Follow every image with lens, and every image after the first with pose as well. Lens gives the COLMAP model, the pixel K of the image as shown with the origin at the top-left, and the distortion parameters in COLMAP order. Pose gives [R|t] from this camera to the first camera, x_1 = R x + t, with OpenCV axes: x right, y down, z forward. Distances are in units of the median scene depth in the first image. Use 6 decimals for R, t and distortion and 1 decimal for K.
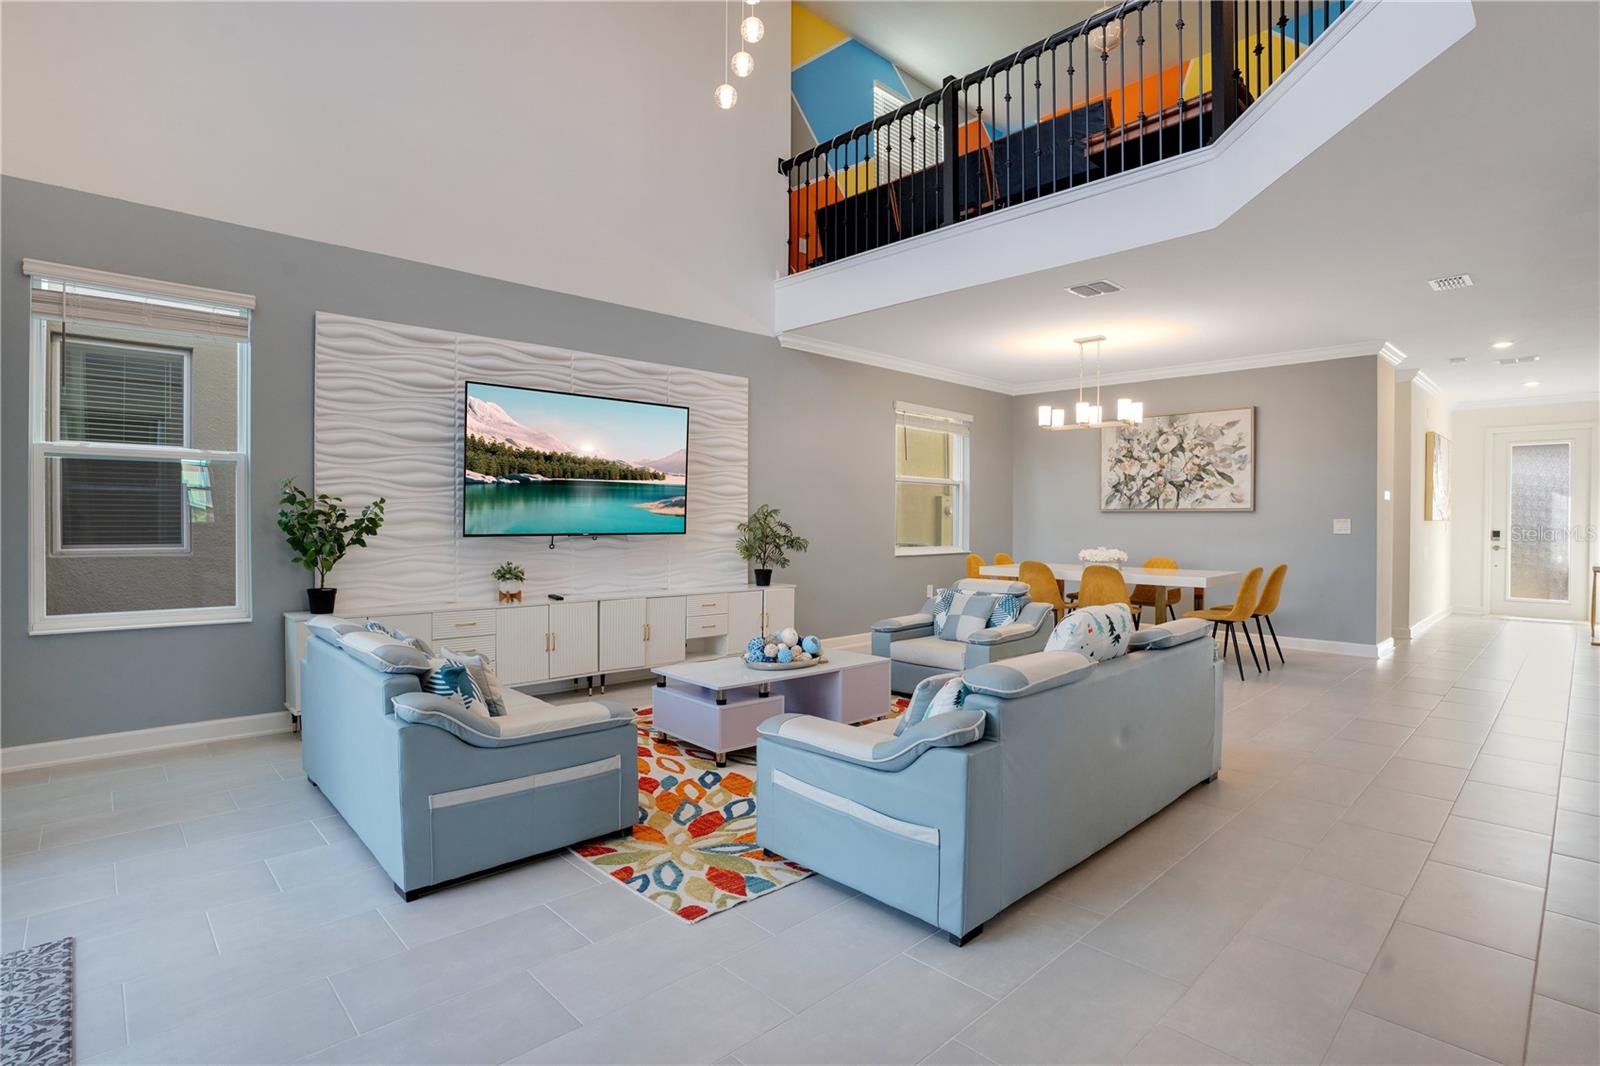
lens RADIAL K [[775.9, 0, 792.2], [0, 775.9, 543.8], [0, 0, 1]] dist [-0.031204, 0.006205]
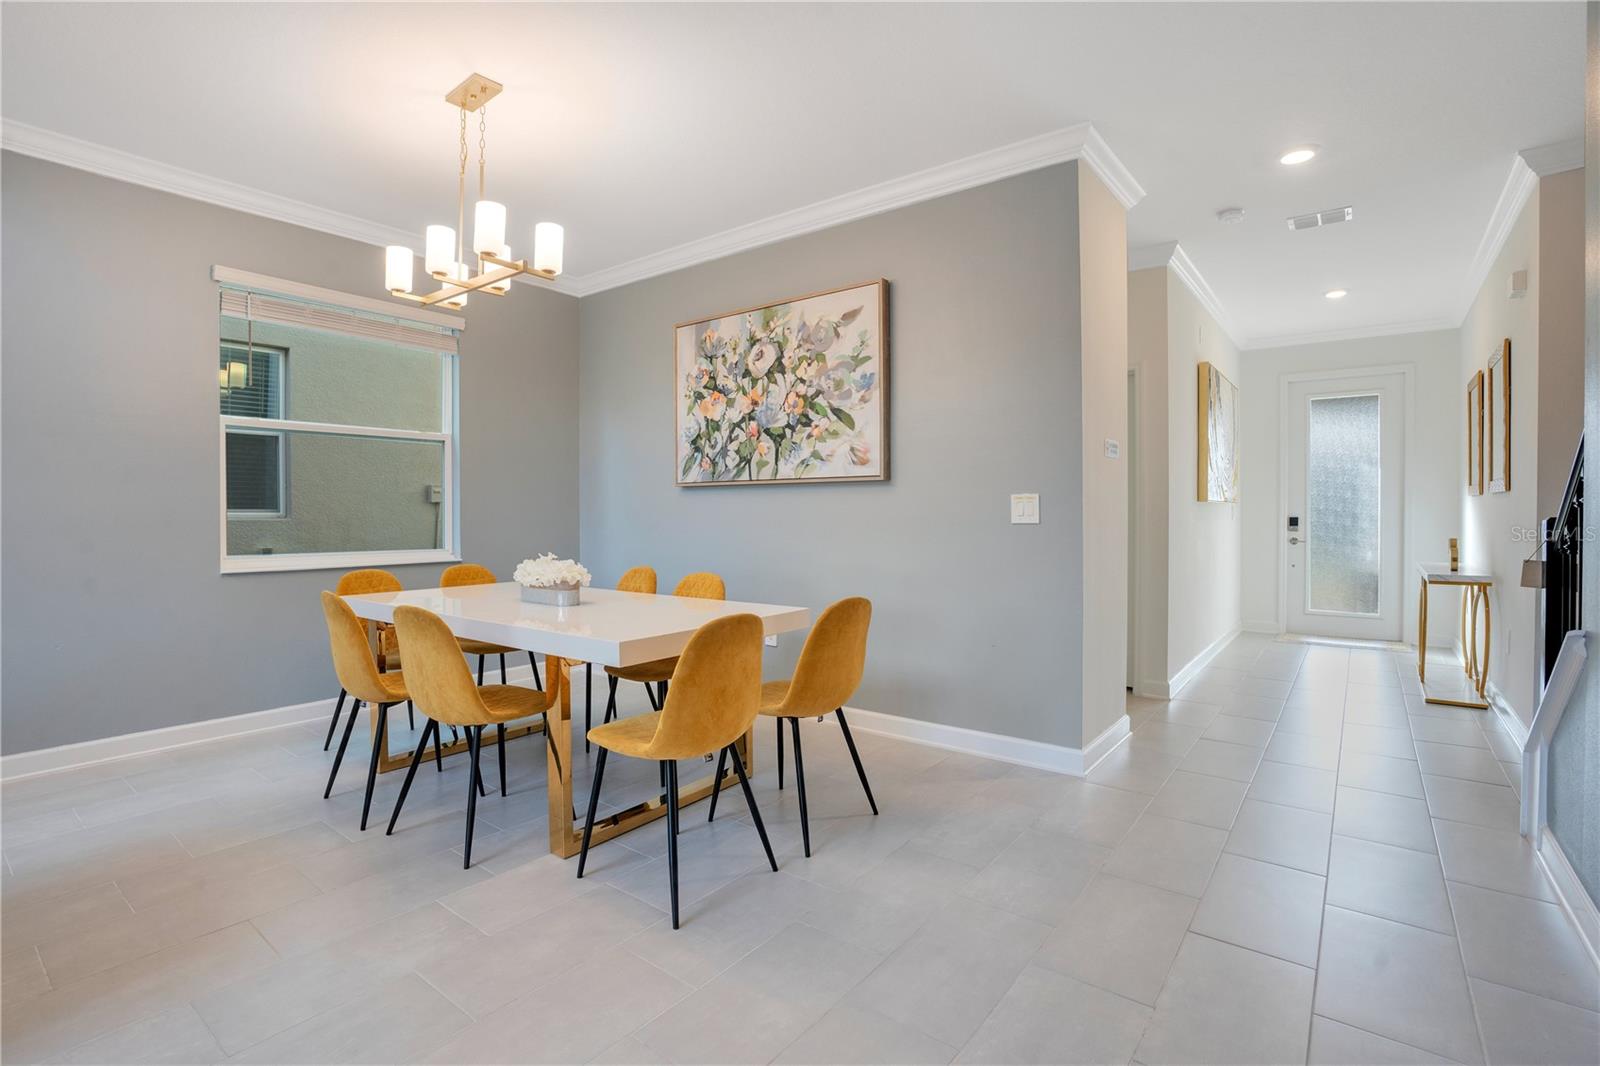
lens RADIAL K [[775.9, 0, 813.4], [0, 775.9, 538.3], [0, 0, 1]] dist [-0.031204, 0.006205]
pose [[0.981839, -0.011243, 0.189382, 0.421508], [0.011113, 0.999937, 0.001748, -0.004326], [-0.189389, 0.000389, 0.981902, 0.457696]]
